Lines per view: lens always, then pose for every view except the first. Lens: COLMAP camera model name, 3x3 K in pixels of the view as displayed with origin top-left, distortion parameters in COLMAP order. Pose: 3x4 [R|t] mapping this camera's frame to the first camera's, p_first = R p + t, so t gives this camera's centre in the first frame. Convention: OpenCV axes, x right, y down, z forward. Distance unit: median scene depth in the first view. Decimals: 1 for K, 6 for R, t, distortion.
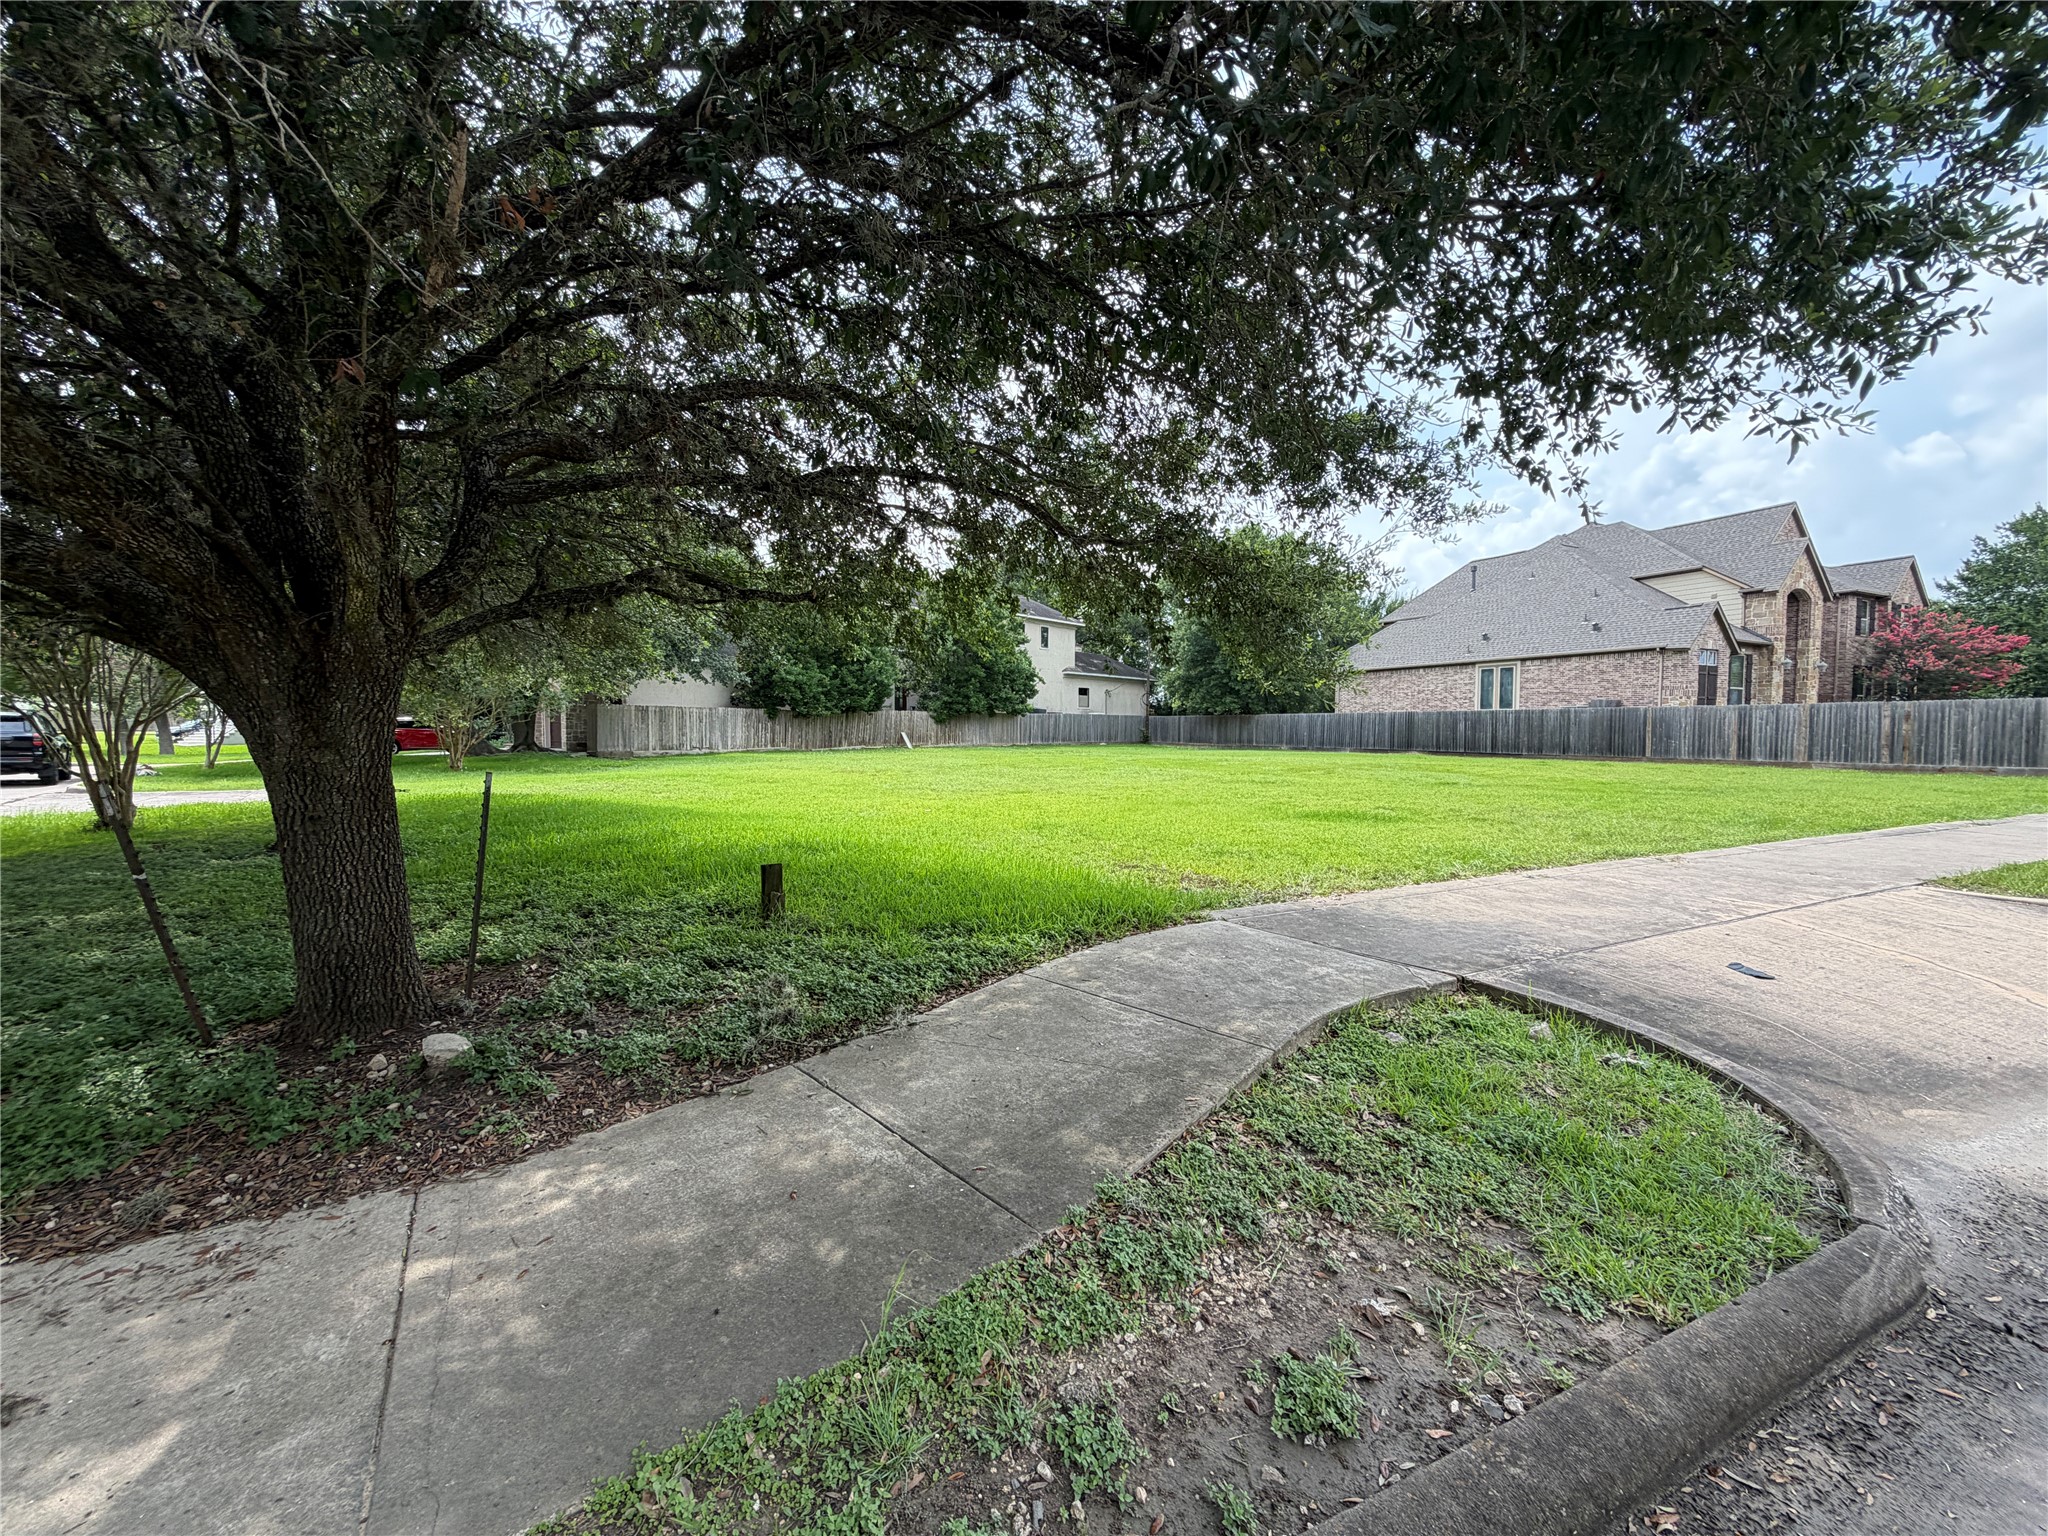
lens RADIAL K [[816.0, 0, 1024.0], [0, 816.0, 768.0], [0, 0, 1]] dist [0.001582, -0.000106]
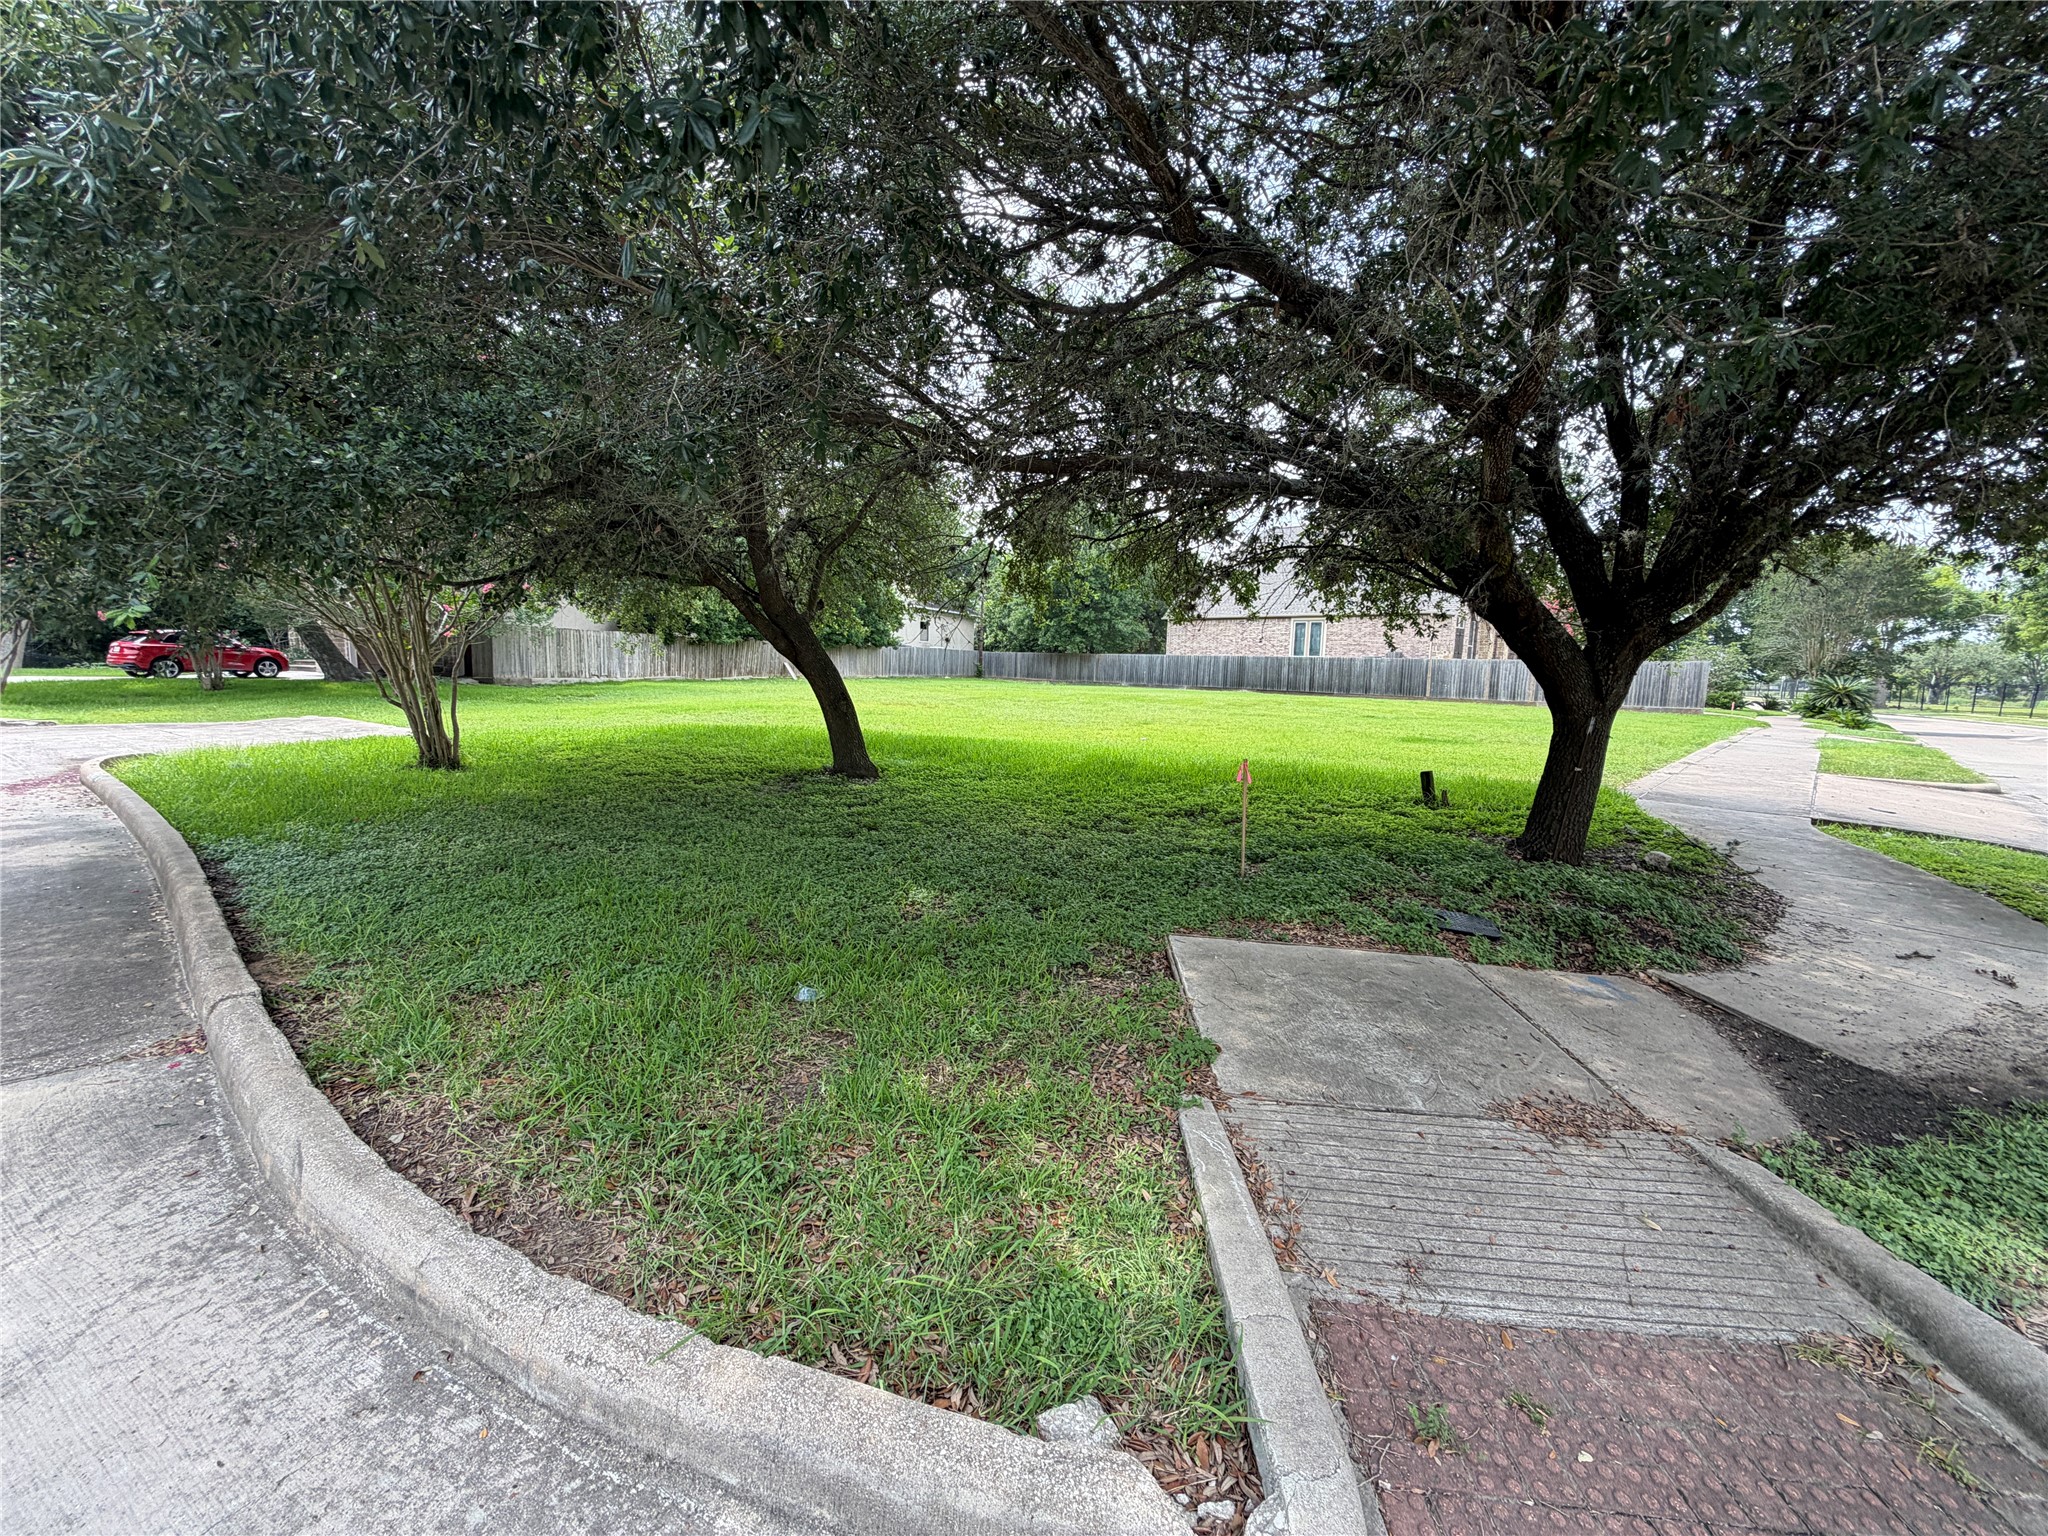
lens RADIAL K [[814.7, 0, 1024.0], [0, 814.7, 768.0], [0, 0, 1]] dist [0.002164, -0.000046]
pose [[0.941030, -0.019488, 0.337760, -0.256329], [-0.008778, 0.996597, 0.081960, -0.000699], [-0.338208, -0.080092, 0.937657, -0.025465]]
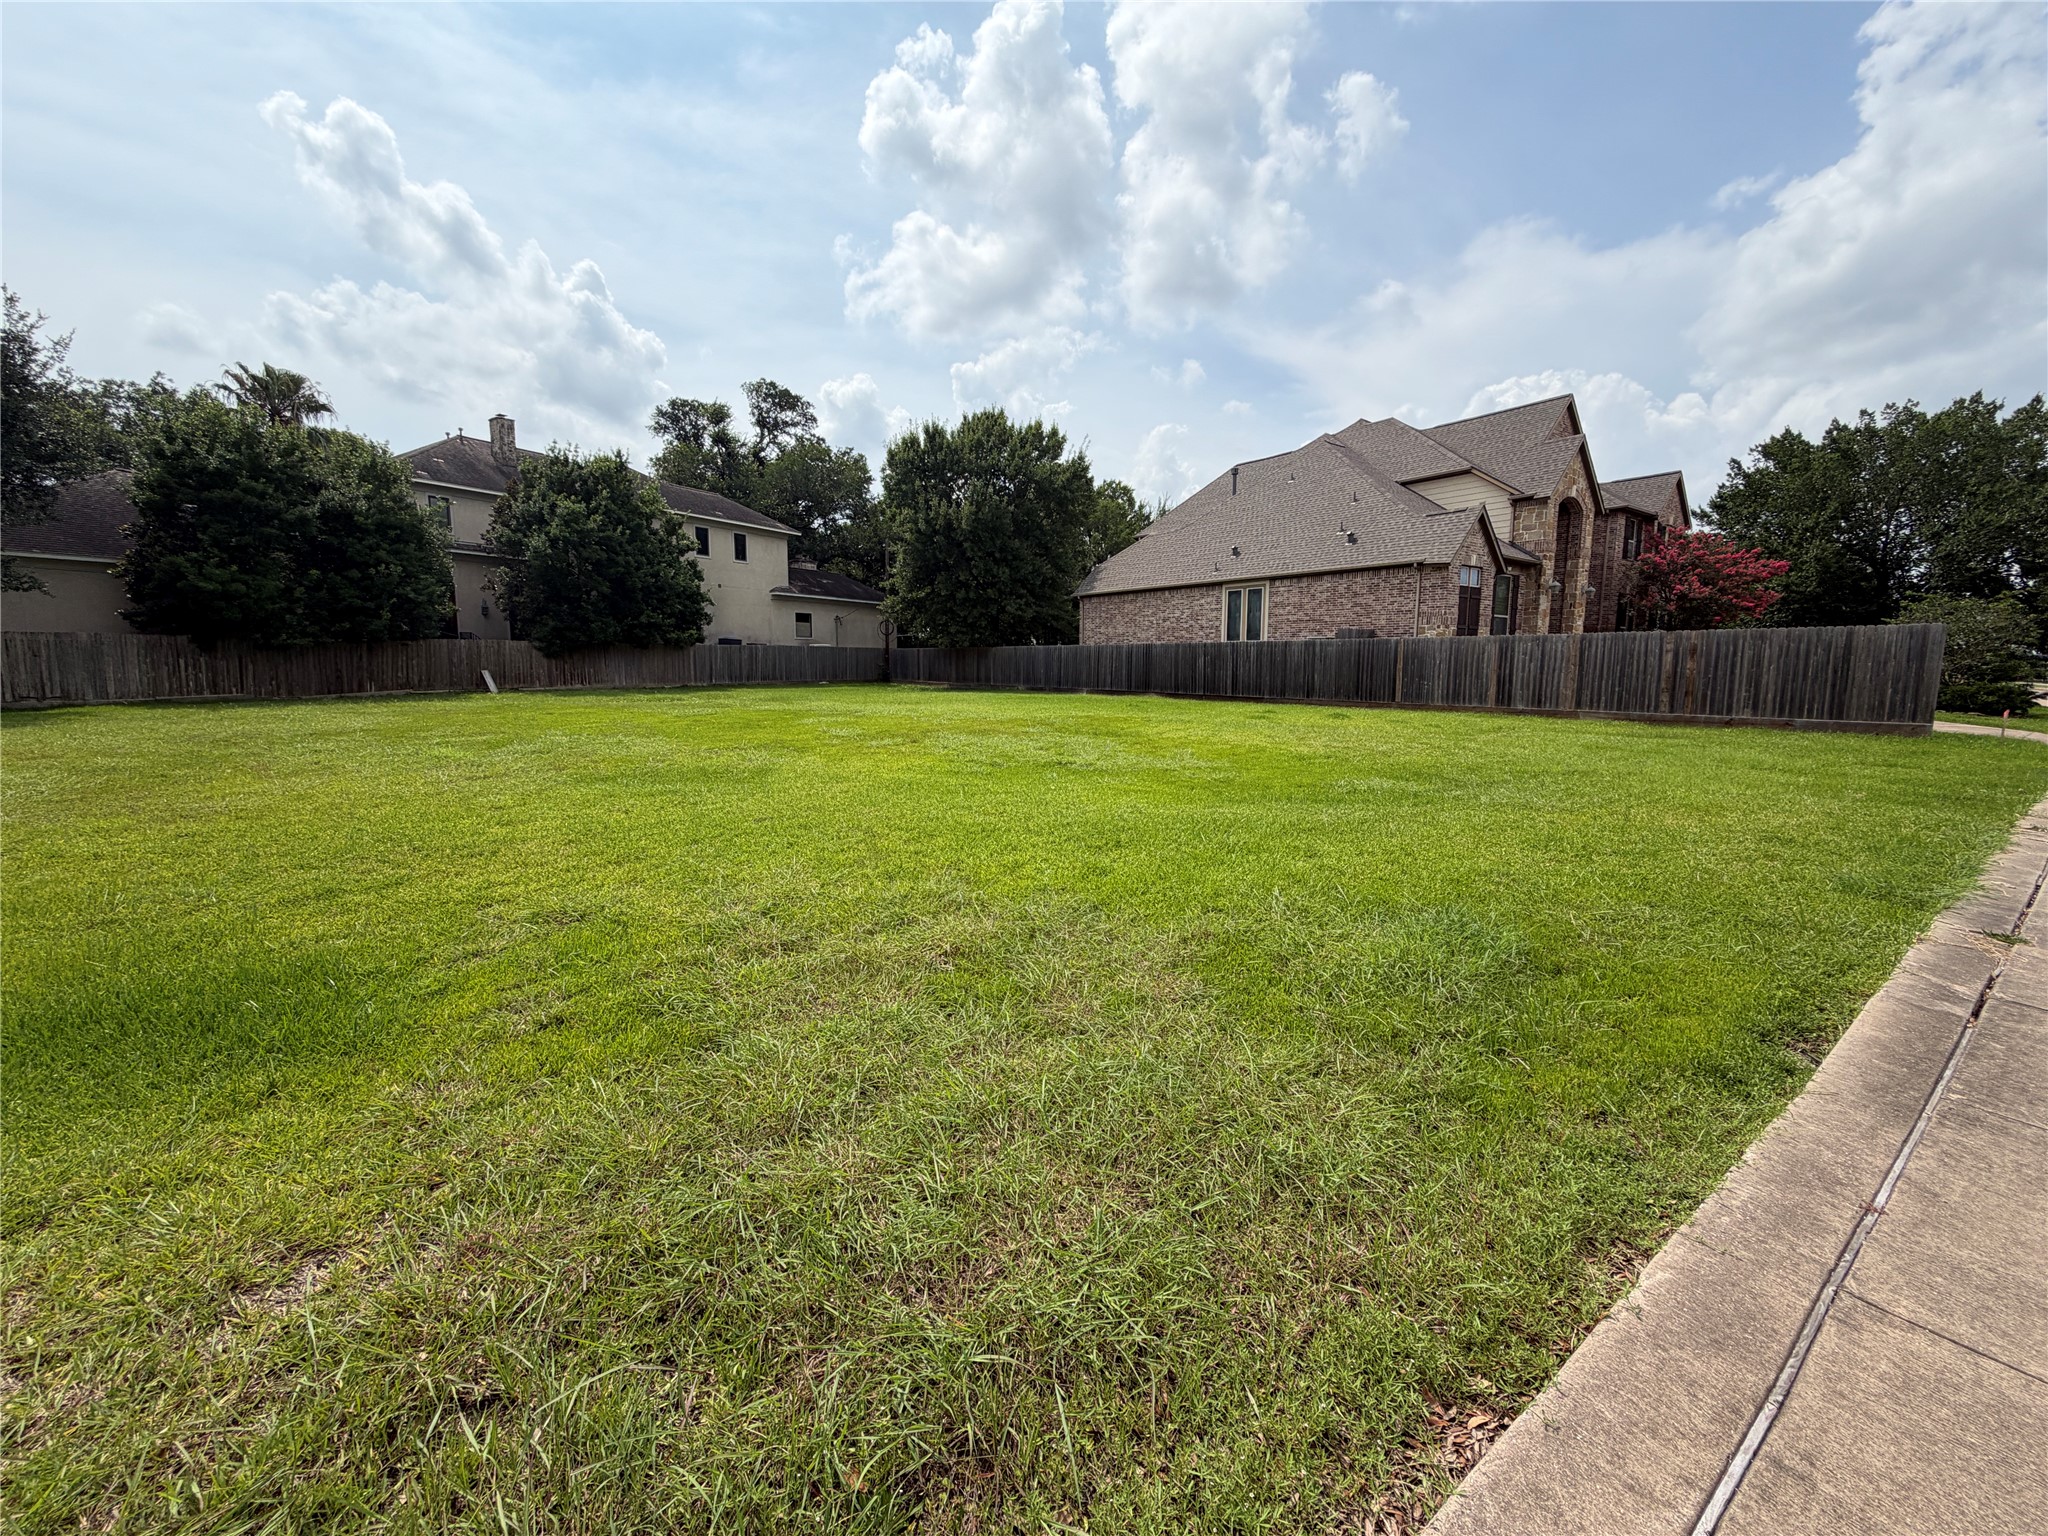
lens RADIAL K [[816.0, 0, 1024.0], [0, 816.0, 768.0], [0, 0, 1]] dist [0.001582, -0.000106]
pose [[0.982956, -0.024237, 0.182235, 0.223742], [0.009405, 0.996603, 0.081818, -0.015272], [-0.183599, -0.078709, 0.979845, 0.245465]]
